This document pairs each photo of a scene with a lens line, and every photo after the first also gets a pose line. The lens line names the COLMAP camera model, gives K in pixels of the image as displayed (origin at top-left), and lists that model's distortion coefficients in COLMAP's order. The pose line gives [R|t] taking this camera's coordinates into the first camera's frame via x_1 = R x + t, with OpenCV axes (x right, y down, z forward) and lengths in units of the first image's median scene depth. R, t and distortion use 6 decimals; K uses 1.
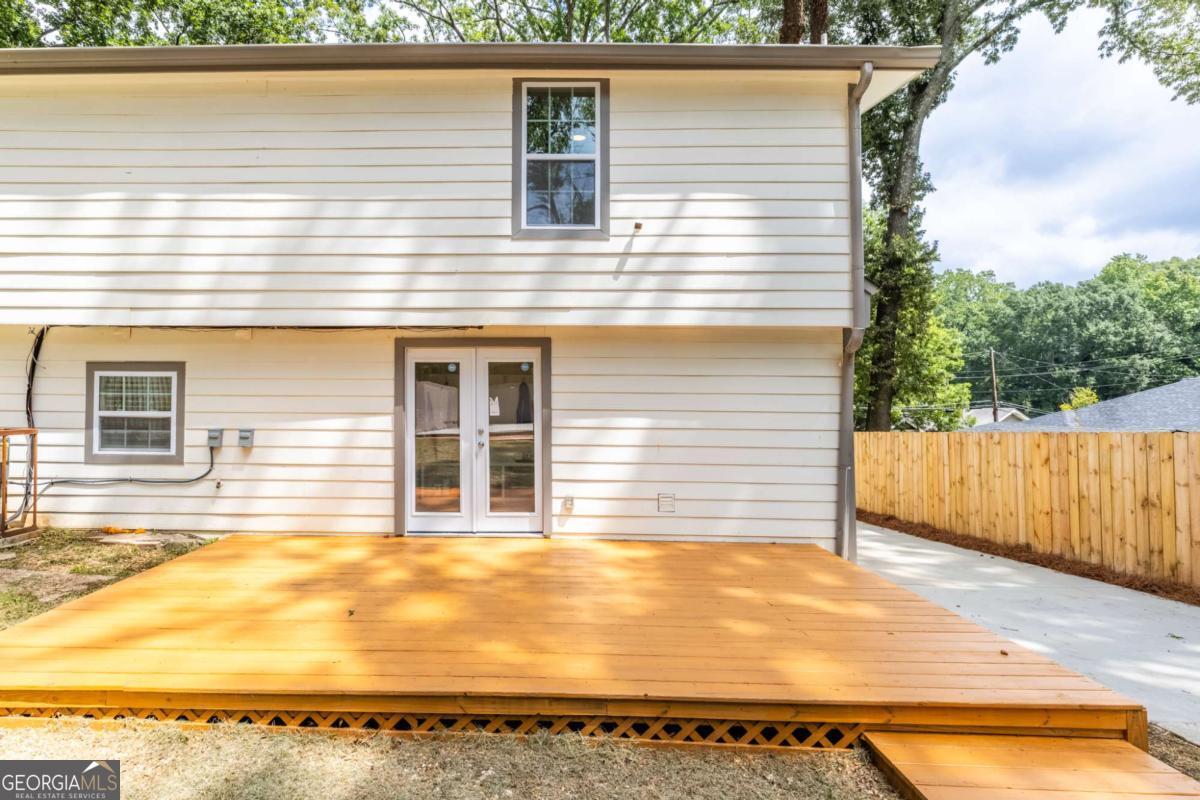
lens RADIAL K [[567.5, 0, 558.6], [0, 567.5, 398.5], [0, 0, 1]] dist [0.005247, -0.000312]
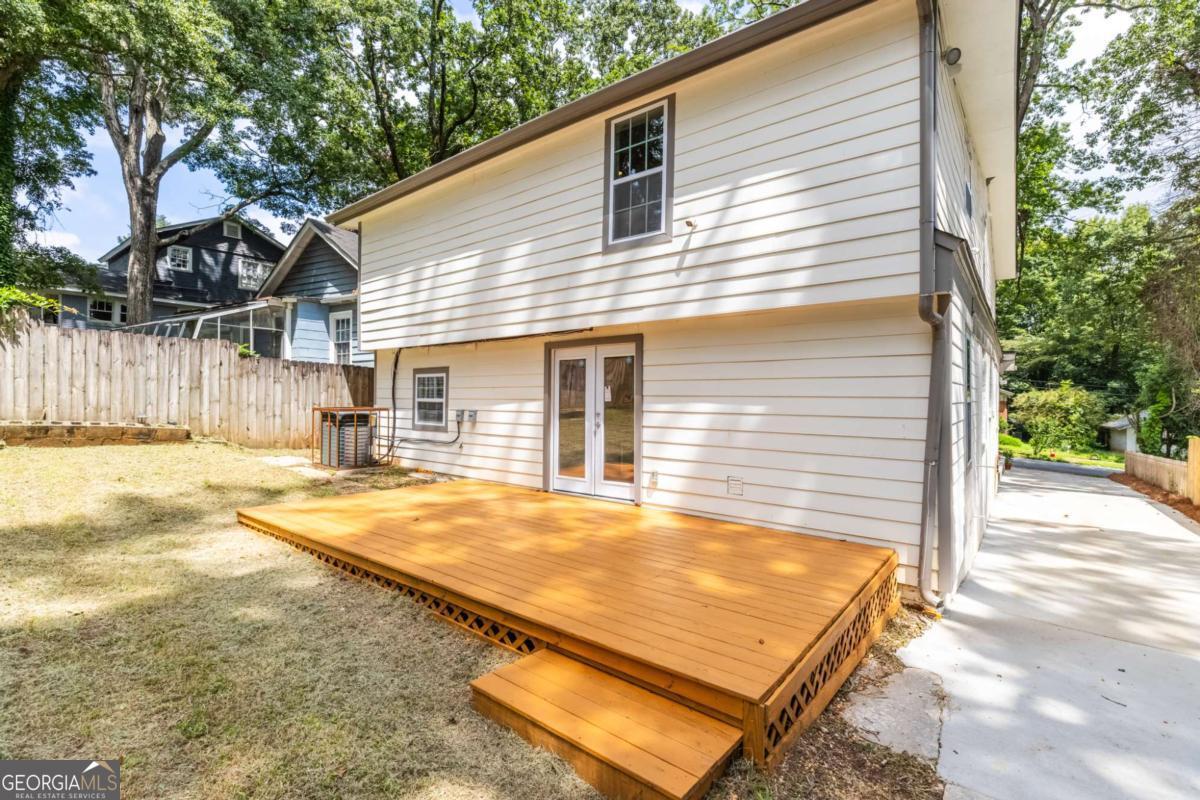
lens RADIAL K [[544.6, 0, 598.6], [0, 544.6, 404.5], [0, 0, 1]] dist [0.001544, 0.000087]
pose [[0.791244, 0.004052, -0.611488, 0.594903], [0.005546, 0.999889, 0.013802, 0.021567], [0.611476, -0.014312, 0.791134, 0.068727]]
